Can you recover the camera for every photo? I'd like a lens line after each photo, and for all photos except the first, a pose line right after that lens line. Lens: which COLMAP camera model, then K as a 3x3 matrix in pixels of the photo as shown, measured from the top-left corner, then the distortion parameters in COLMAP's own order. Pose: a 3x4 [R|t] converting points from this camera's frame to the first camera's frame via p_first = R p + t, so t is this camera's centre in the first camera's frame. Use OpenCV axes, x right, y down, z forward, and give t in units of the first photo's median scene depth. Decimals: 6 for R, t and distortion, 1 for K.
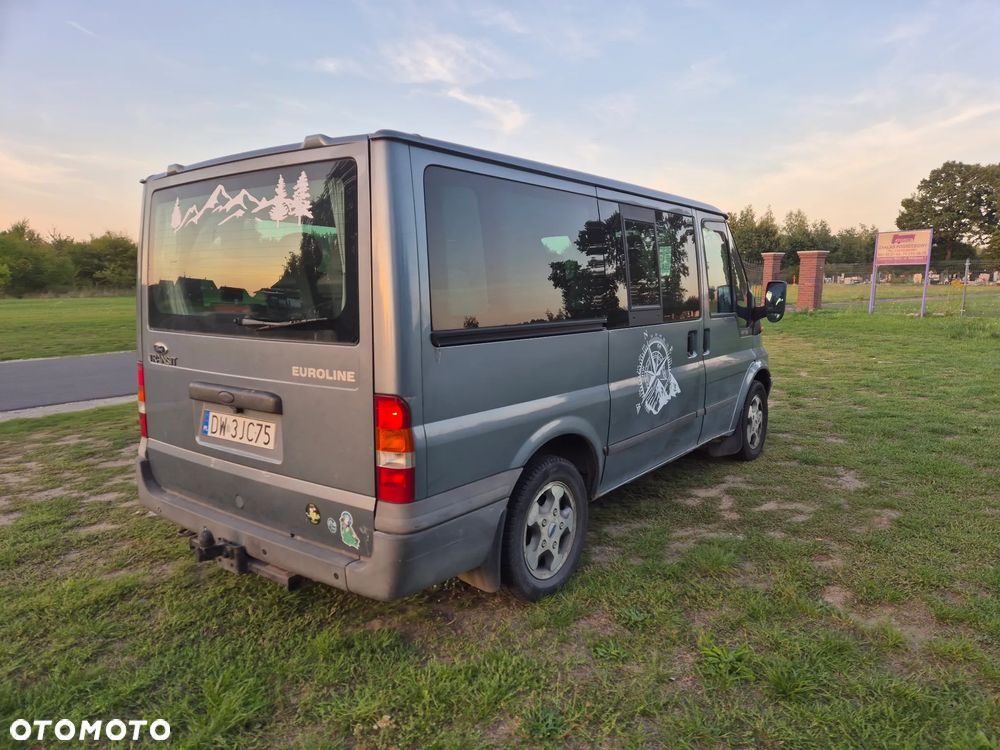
lens RADIAL K [[677.7, 0, 492.5], [0, 677.7, 377.0], [0, 0, 1]] dist [0.075972, -0.061489]
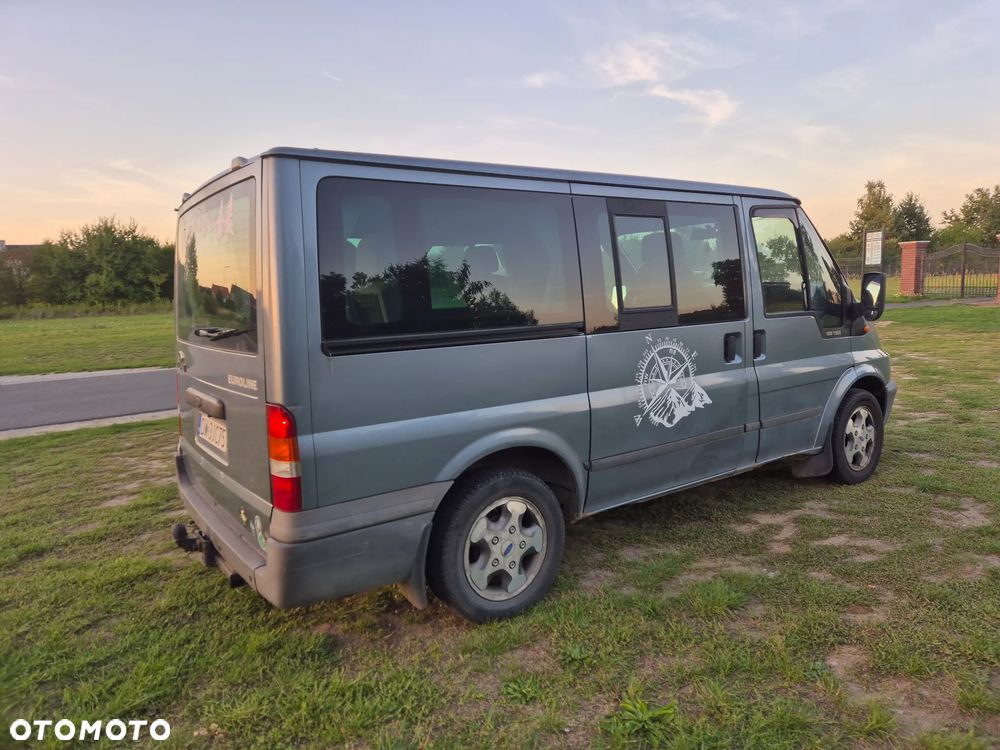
lens RADIAL K [[673.4, 0, 506.7], [0, 673.4, 358.1], [0, 0, 1]] dist [0.077027, -0.064685]
pose [[0.954018, -0.001743, -0.299743, 0.348282], [-0.006701, 0.999609, -0.027140, -0.012377], [0.299673, 0.027901, 0.953634, 0.093900]]
